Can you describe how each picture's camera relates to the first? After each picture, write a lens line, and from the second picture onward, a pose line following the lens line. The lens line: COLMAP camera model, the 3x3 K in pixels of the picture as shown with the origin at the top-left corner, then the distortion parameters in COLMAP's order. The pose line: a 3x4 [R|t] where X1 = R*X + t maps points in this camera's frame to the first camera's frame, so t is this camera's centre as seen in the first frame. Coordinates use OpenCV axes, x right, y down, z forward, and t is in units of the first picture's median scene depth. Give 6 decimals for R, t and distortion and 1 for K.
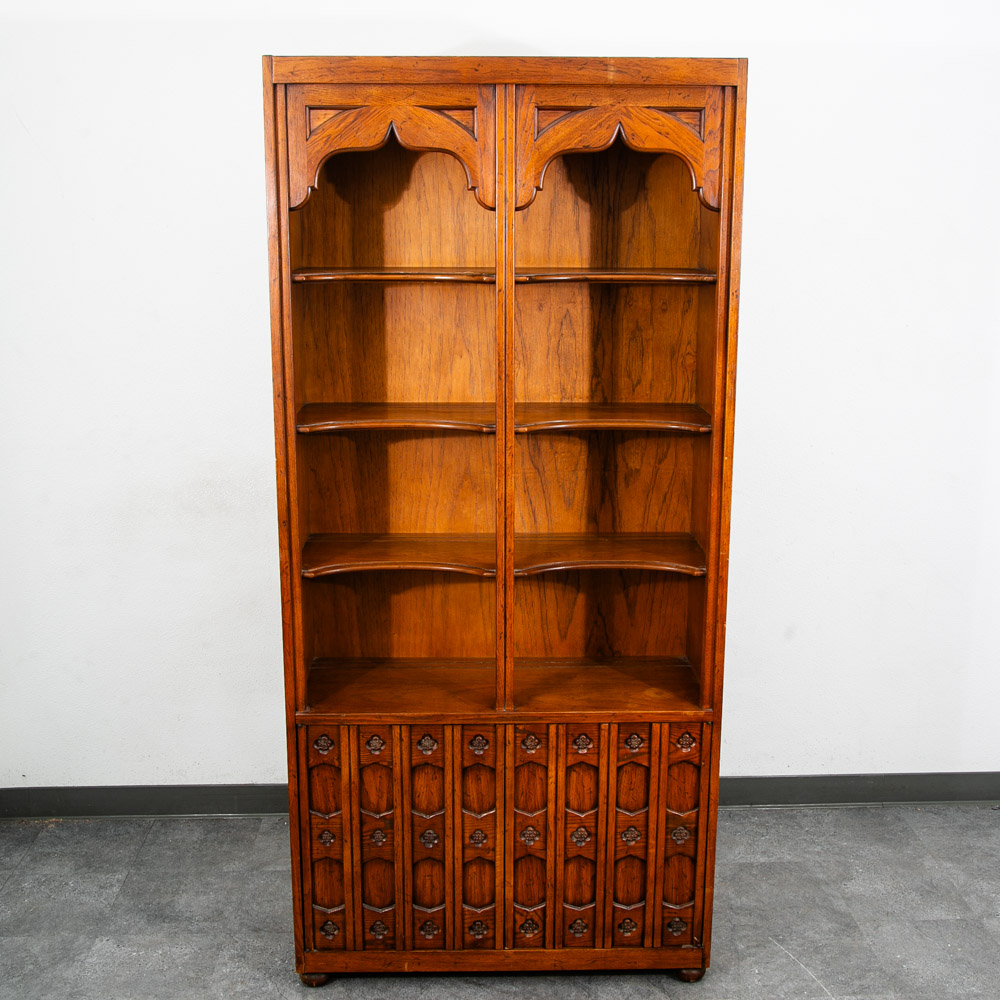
lens RADIAL K [[1280.1, 0, 500.0], [0, 1280.1, 500.0], [0, 0, 1]] dist [-0.068169, 0.060009]
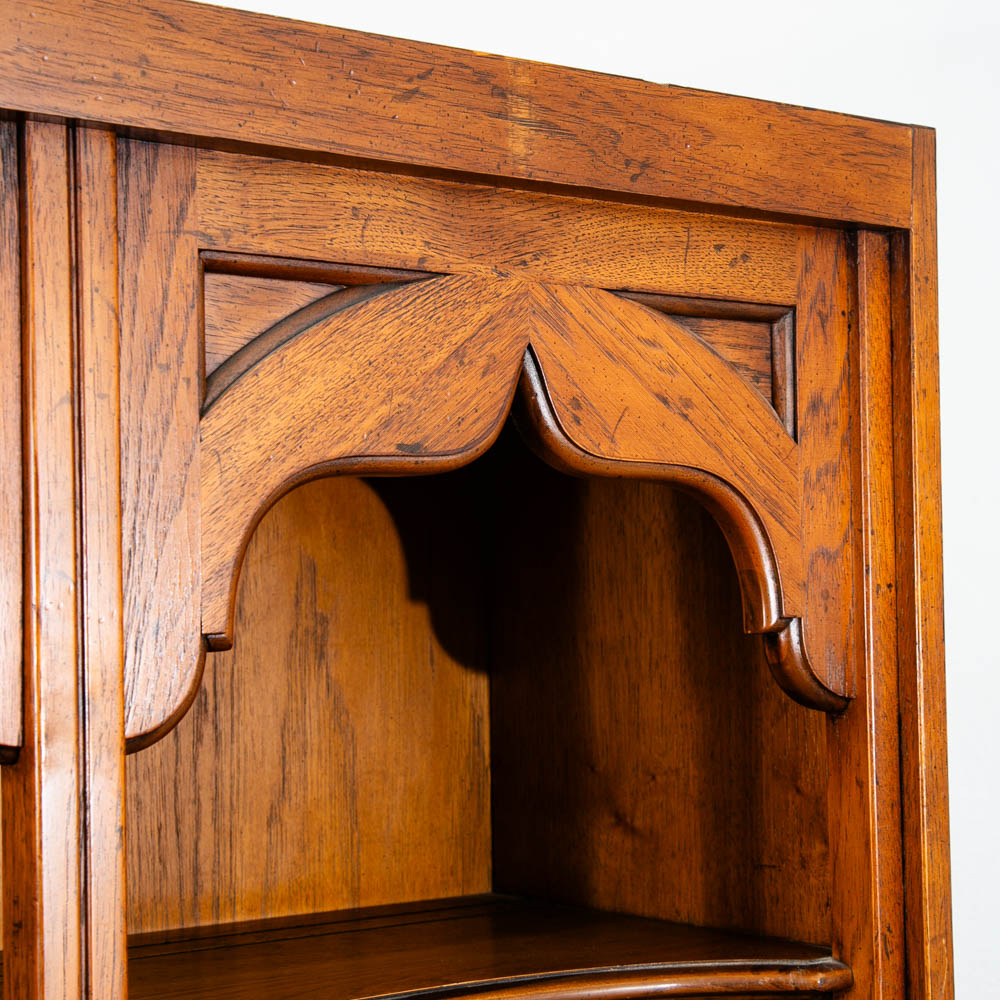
lens RADIAL K [[2161.7, 0, 499.3], [0, 2161.7, 570.5], [0, 0, 1]] dist [0.083601, 0.458446]
pose [[0.812535, -0.007099, 0.582869, -0.122233], [0.146410, 0.970357, -0.192281, -0.164819], [-0.564226, 0.241573, 0.789488, 0.631599]]
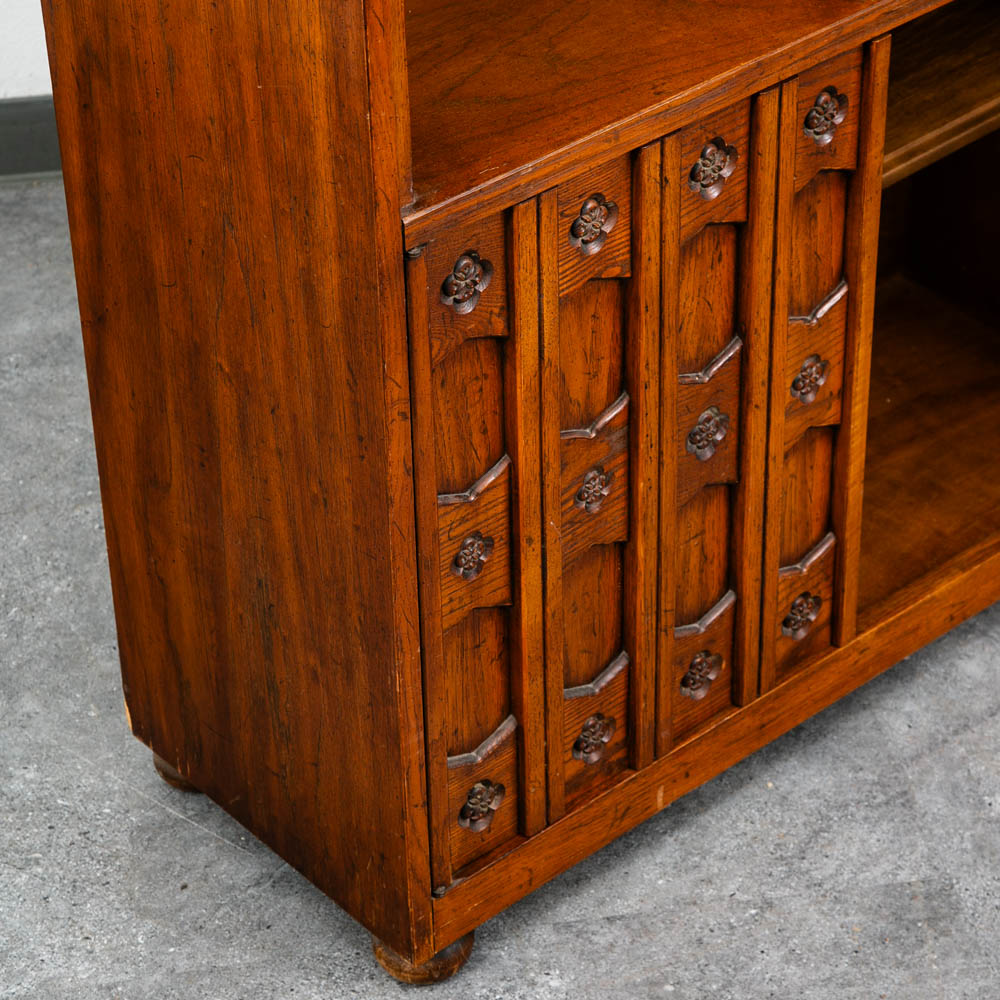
lens RADIAL K [[2925.2, 0, 498.8], [0, 2925.2, 386.8], [0, 0, 1]] dist [0.265310, 0.120835]
pose [[0.769145, -0.369435, 0.521472, -0.495281], [0.162490, 0.902215, 0.399507, -0.060685], [-0.618072, -0.222545, 0.753964, 0.461896]]
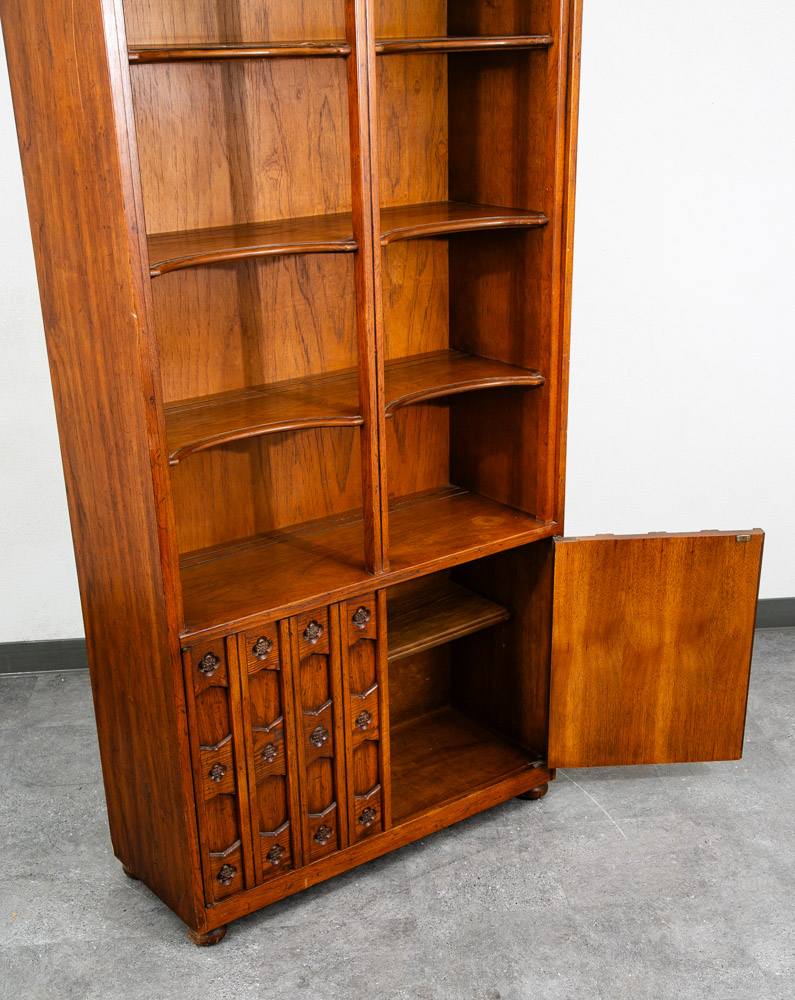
lens RADIAL K [[1351.8, 0, 396.2], [0, 1351.8, 646.5], [0, 0, 1]] dist [0.009141, 0.121910]
pose [[0.810293, -0.264180, 0.523100, -0.489202], [0.150092, 0.956407, 0.250516, -0.021078], [-0.566478, -0.124478, 0.814621, 0.214455]]
